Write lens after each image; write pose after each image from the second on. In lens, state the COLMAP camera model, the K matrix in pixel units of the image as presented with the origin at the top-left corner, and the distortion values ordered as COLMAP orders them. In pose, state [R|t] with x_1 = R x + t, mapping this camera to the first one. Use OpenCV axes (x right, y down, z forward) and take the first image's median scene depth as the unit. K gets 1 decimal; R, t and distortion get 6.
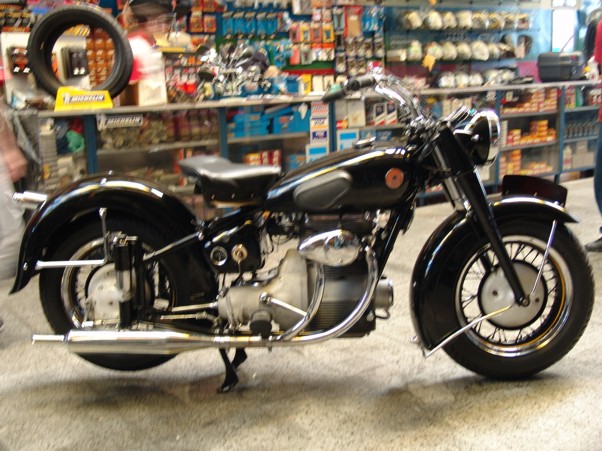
lens RADIAL K [[715.0, 0, 301.0], [0, 715.0, 225.5], [0, 0, 1]] dist [-0.001901, -0.002299]
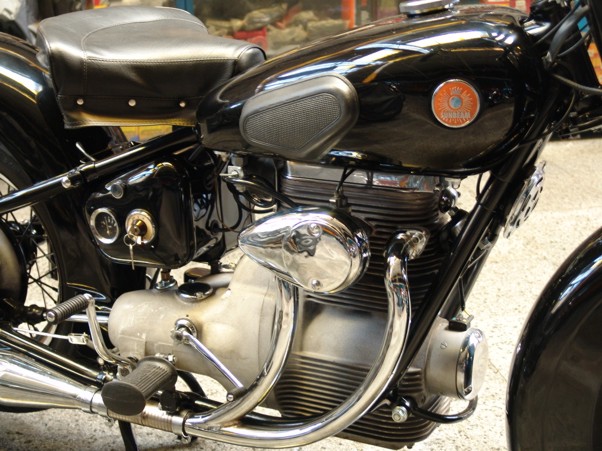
lens RADIAL K [[1156.0, 0, 301.0], [0, 1156.0, 225.5], [0, 0, 1]] dist [0.060063, 0.082337]
pose [[0.919927, 0.140301, -0.366128, 0.153748], [-0.094210, 0.985525, 0.140946, -0.042143], [0.380604, -0.095167, 0.919828, 0.186065]]
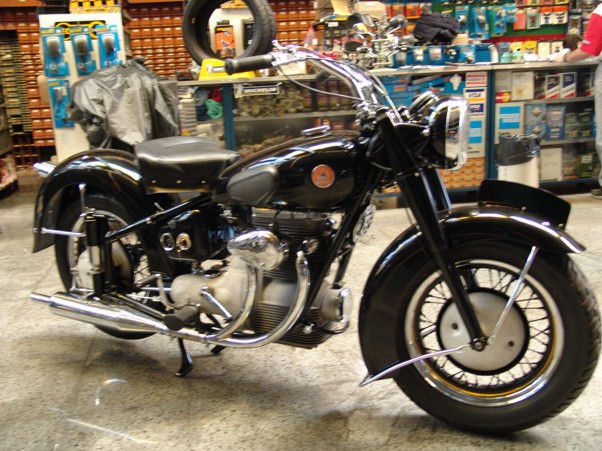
lens RADIAL K [[651.0, 0, 301.0], [0, 651.0, 225.5], [0, 0, 1]] dist [-0.080011, 0.227079]
pose [[0.908791, 0.103481, -0.404216, 0.217548], [-0.073801, 0.993349, 0.088377, -0.038188], [0.410673, -0.050485, 0.910384, 0.147769]]
